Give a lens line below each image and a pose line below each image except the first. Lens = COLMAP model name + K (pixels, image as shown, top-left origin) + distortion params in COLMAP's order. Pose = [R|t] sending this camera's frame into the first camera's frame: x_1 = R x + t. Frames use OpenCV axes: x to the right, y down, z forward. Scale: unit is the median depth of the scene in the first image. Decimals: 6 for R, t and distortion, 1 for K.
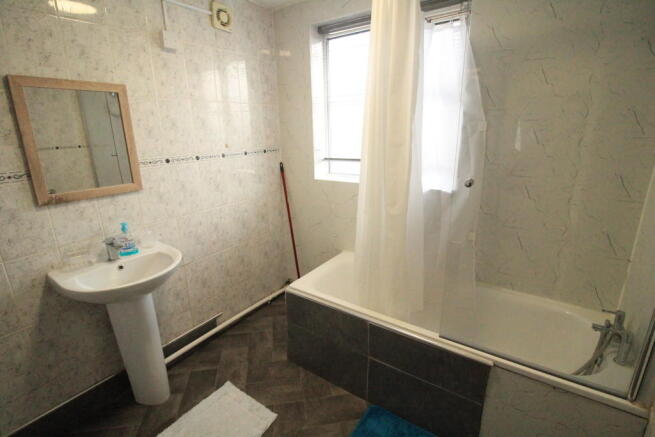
lens RADIAL K [[306.9, 0, 323.9], [0, 306.9, 211.7], [0, 0, 1]] dist [0.001767, -0.012890]
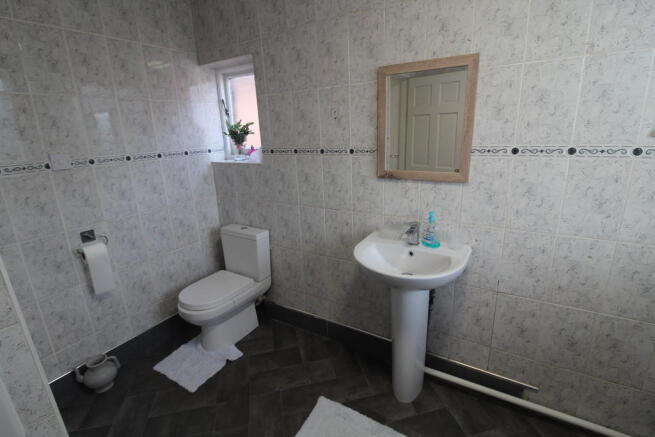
lens RADIAL K [[306.9, 0, 323.9], [0, 306.9, 211.7], [0, 0, 1]] dist [0.001767, -0.012890]
pose [[0.060543, 0.284567, -0.956743, 0.213538], [-0.215391, 0.939644, 0.265851, -0.139681], [0.974649, 0.189978, 0.118182, 0.556973]]
